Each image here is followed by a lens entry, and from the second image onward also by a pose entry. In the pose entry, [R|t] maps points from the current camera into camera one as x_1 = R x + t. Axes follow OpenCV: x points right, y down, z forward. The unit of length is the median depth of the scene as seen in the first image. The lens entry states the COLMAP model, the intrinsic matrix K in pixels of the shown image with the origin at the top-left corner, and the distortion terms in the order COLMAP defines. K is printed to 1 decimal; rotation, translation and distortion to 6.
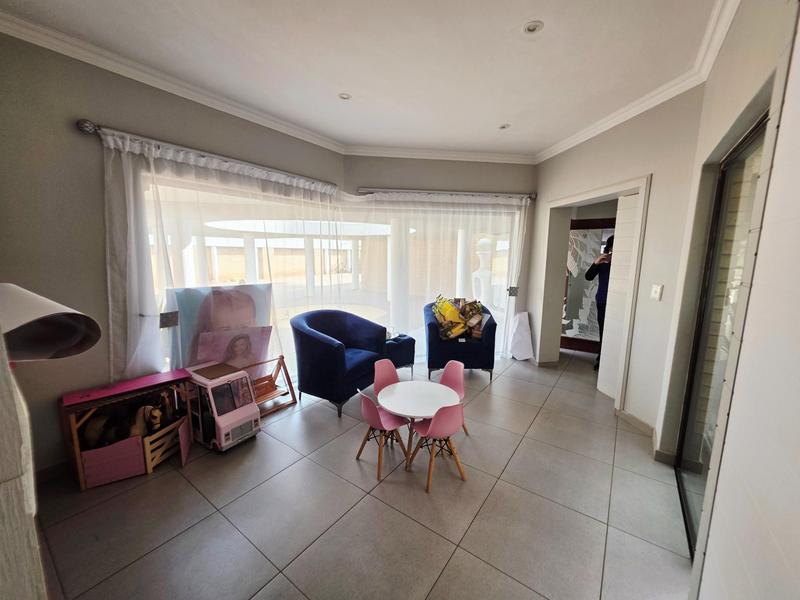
lens RADIAL K [[320.4, 0, 397.5], [0, 320.4, 301.2], [0, 0, 1]] dist [0.009797, -0.001167]
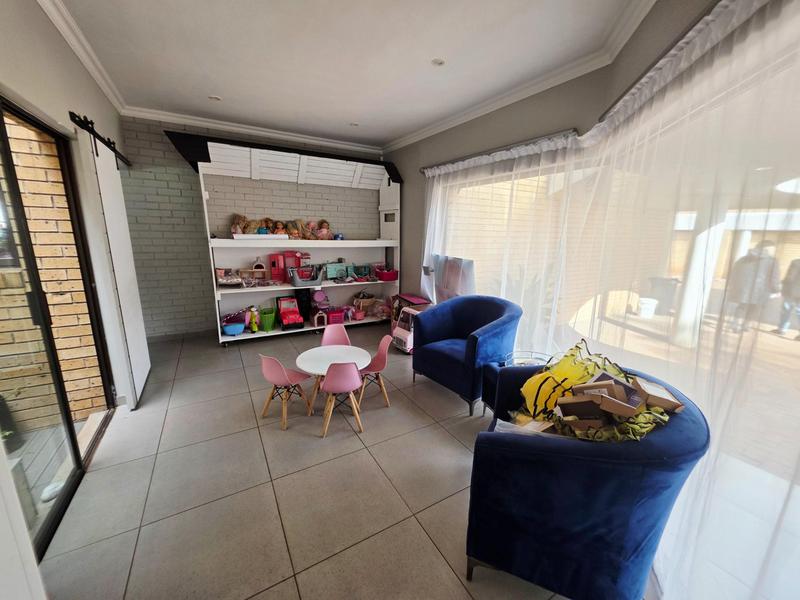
lens RADIAL K [[320.4, 0, 398.1], [0, 320.4, 300.6], [0, 0, 1]] dist [0.009797, -0.001167]
pose [[-0.398181, 0.198134, -0.895653, 0.739067], [-0.137045, 0.952587, 0.271655, -0.187414], [0.907012, 0.230912, -0.352149, 1.177571]]
